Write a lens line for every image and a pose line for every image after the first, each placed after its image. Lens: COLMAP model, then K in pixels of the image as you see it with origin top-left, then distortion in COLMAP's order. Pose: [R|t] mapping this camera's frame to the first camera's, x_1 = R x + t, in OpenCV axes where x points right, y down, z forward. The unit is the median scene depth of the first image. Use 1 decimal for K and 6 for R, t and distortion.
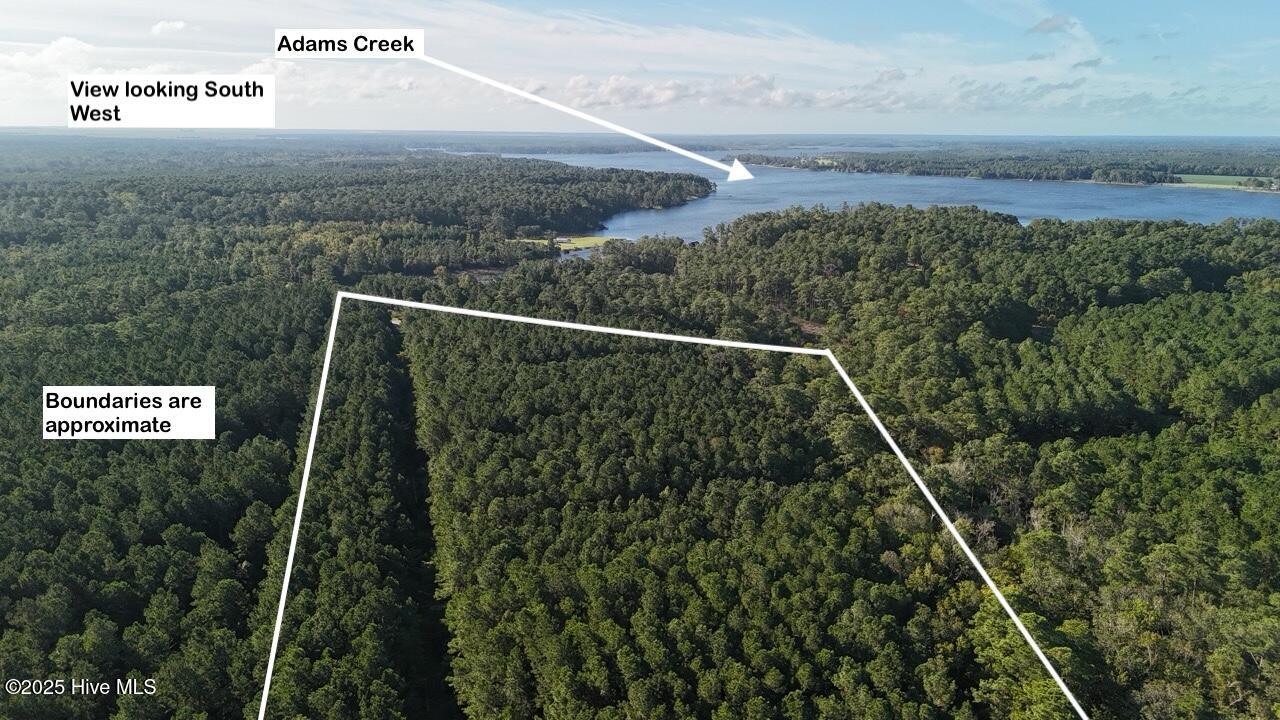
lens RADIAL K [[939.6, 0, 644.1], [0, 939.6, 357.7], [0, 0, 1]] dist [0.092126, -0.109798]
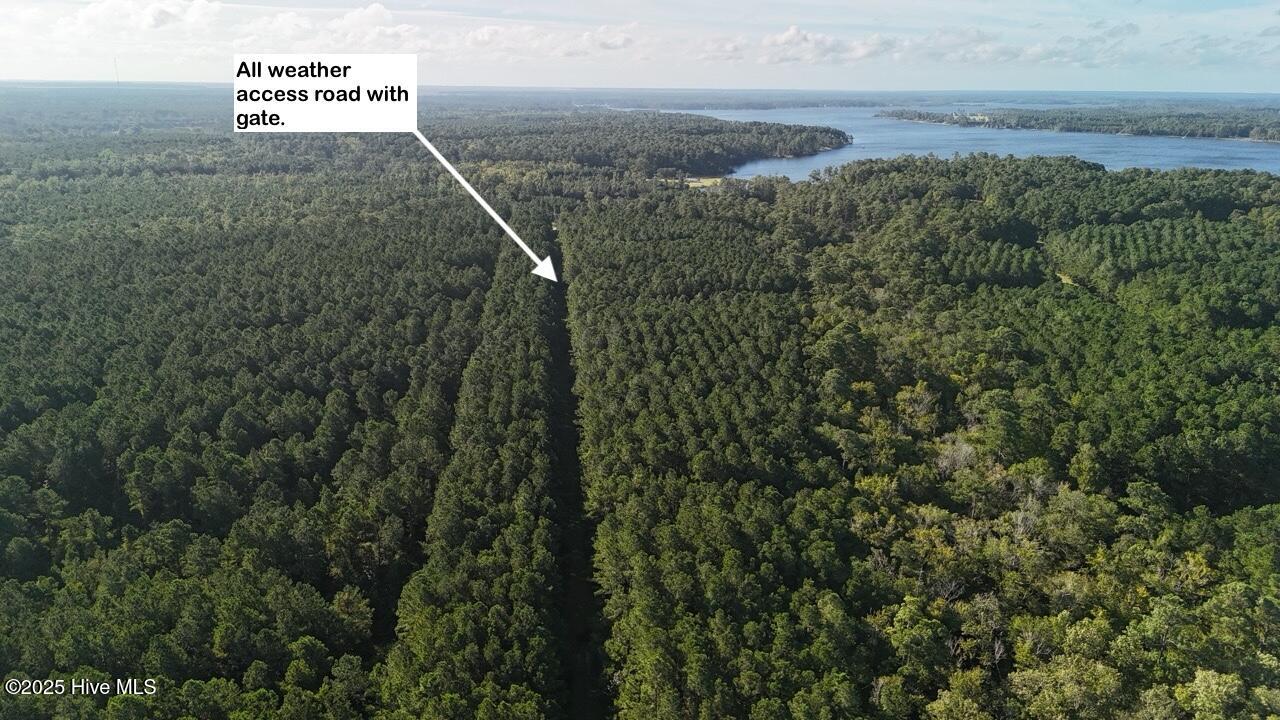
lens RADIAL K [[939.6, 0, 644.1], [0, 939.6, 357.7], [0, 0, 1]] dist [0.092126, -0.109798]
pose [[0.985608, 0.048970, -0.161799, 0.047371], [-0.042025, 0.998054, 0.046072, 0.040224], [0.163740, -0.038610, 0.985748, -0.164572]]
